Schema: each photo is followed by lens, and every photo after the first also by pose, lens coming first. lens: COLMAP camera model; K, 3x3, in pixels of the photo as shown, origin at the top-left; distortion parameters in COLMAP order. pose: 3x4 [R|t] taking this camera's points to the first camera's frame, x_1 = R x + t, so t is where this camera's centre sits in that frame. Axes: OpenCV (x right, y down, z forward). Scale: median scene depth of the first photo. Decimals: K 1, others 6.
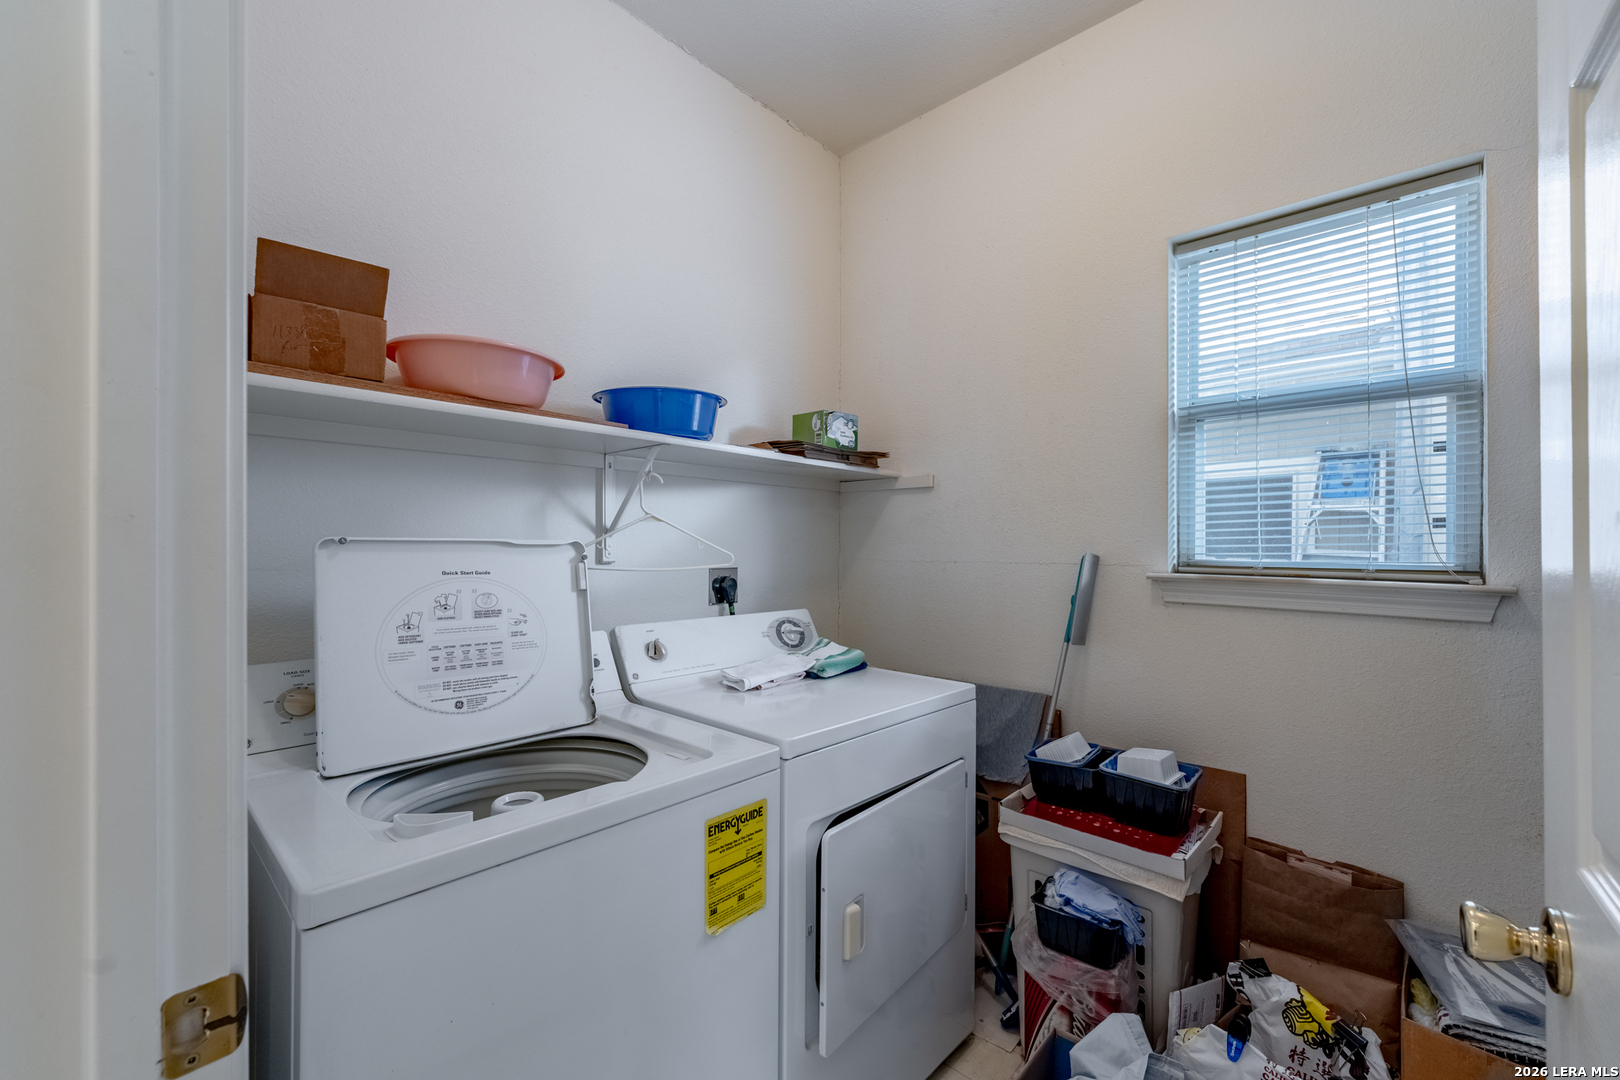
lens RADIAL K [[660.9, 0, 809.8], [0, 660.9, 544.1], [0, 0, 1]] dist [0.000836, -0.000158]
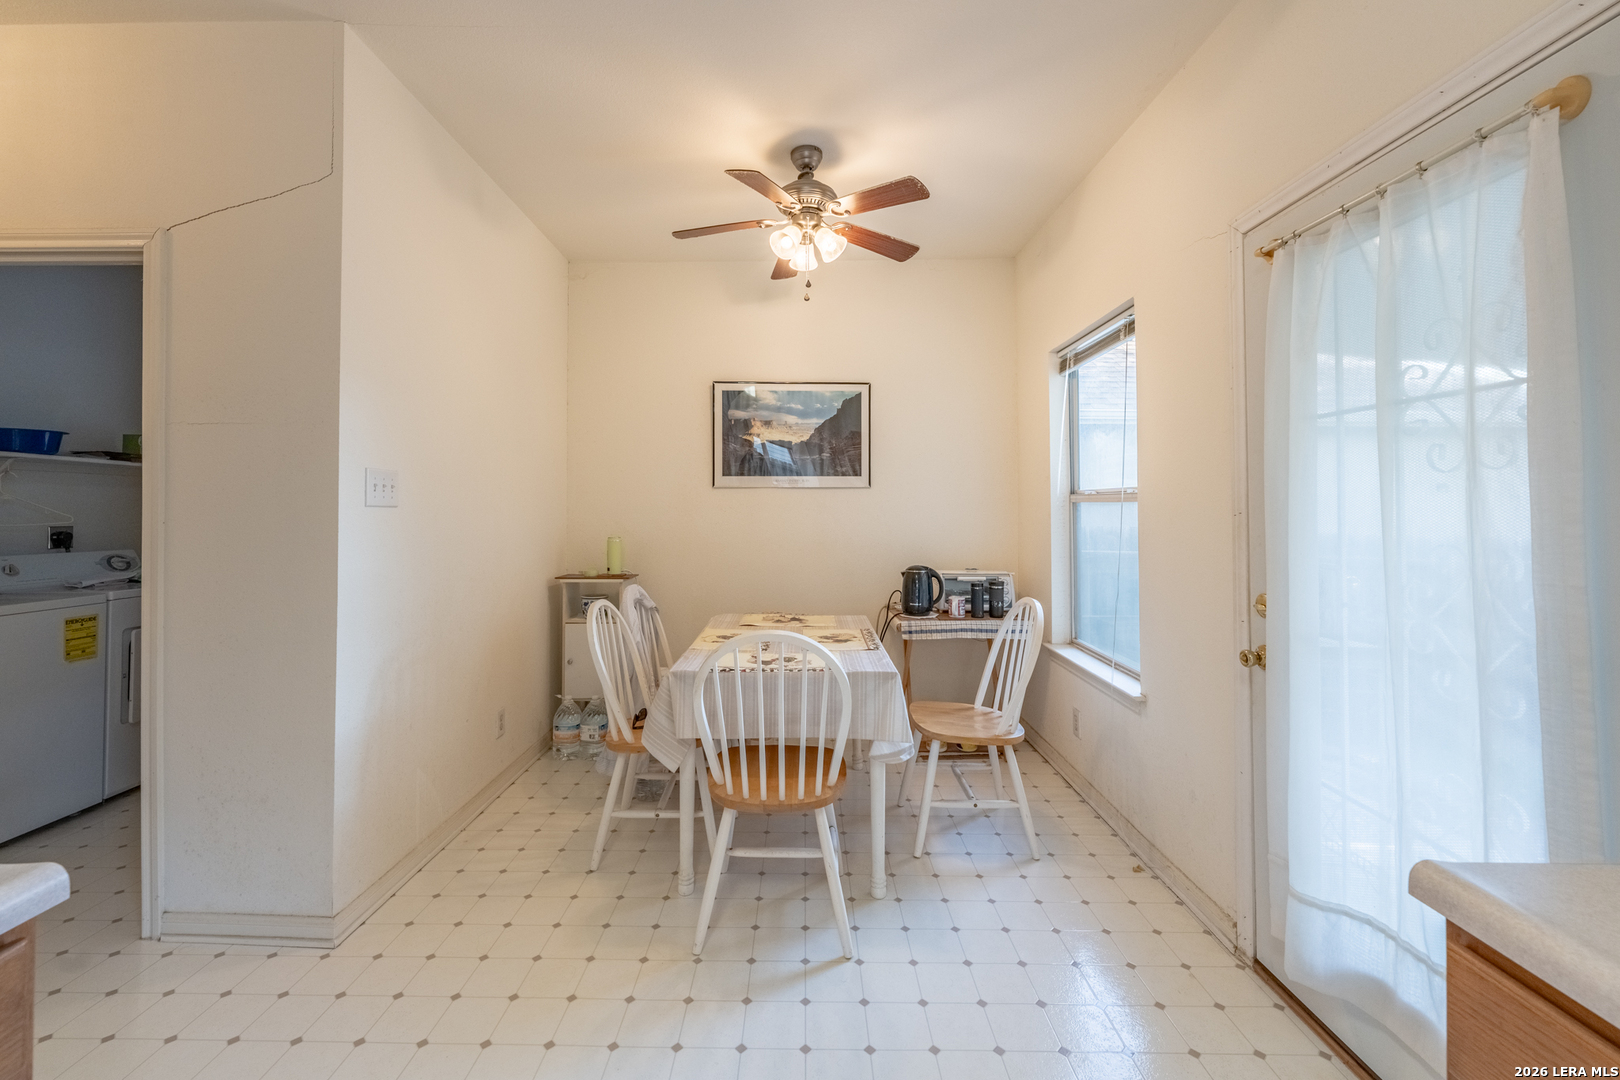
lens RADIAL K [[660.9, 0, 800.9], [0, 660.9, 503.3], [0, 0, 1]] dist [0.000836, -0.000158]
pose [[0.731793, 0.008169, 0.681479, 0.117537], [-0.002680, 0.999955, -0.009108, -0.012966], [-0.681522, 0.004839, 0.731781, -1.818699]]
